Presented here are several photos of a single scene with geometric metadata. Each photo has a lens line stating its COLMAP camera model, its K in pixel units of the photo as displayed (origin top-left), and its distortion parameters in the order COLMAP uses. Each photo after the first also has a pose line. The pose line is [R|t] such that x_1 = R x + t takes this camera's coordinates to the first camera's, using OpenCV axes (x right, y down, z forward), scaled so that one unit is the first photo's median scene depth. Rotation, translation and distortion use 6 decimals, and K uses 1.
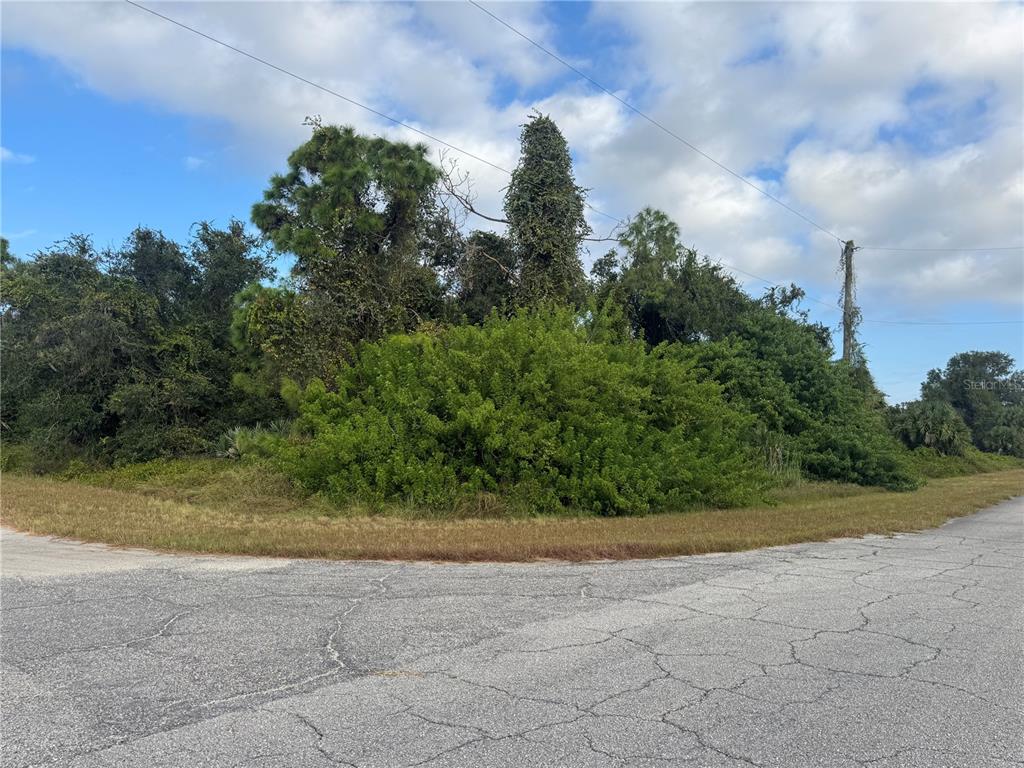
lens RADIAL K [[716.4, 0, 515.2], [0, 716.4, 405.2], [0, 0, 1]] dist [0.055389, -0.091984]
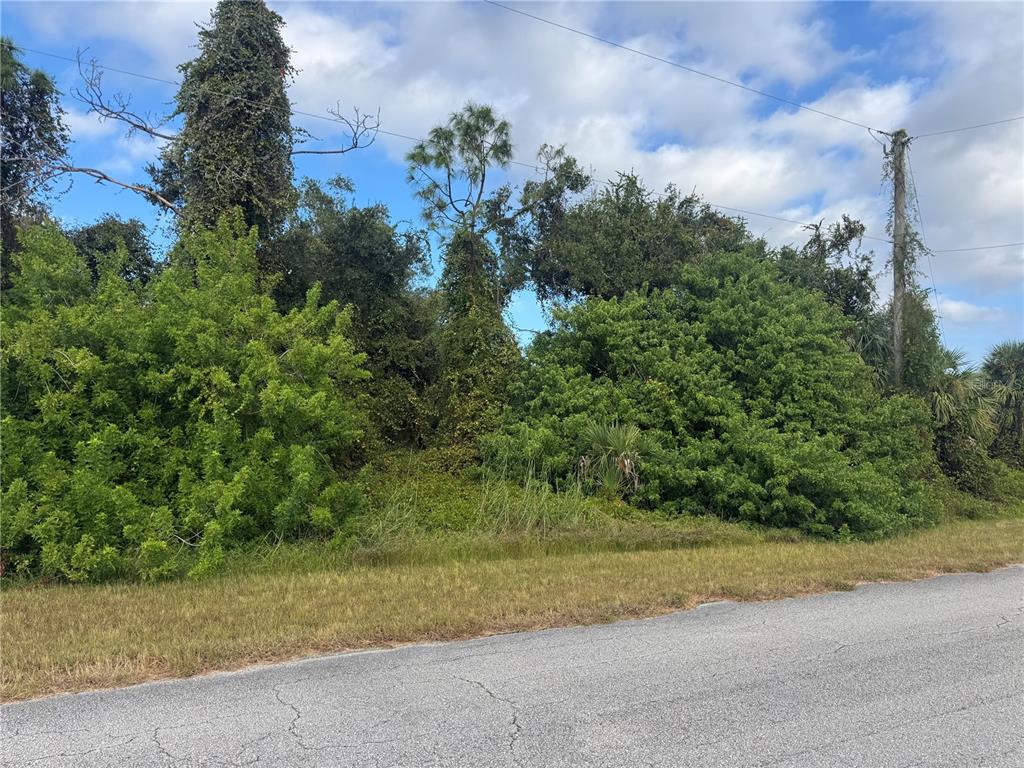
lens RADIAL K [[716.4, 0, 535.9], [0, 716.4, 386.0], [0, 0, 1]] dist [0.055389, -0.091984]
pose [[0.928939, -0.042719, -0.367760, 0.355249], [0.018648, 0.997459, -0.068761, 0.027588], [0.369763, 0.057017, 0.927375, 0.287785]]
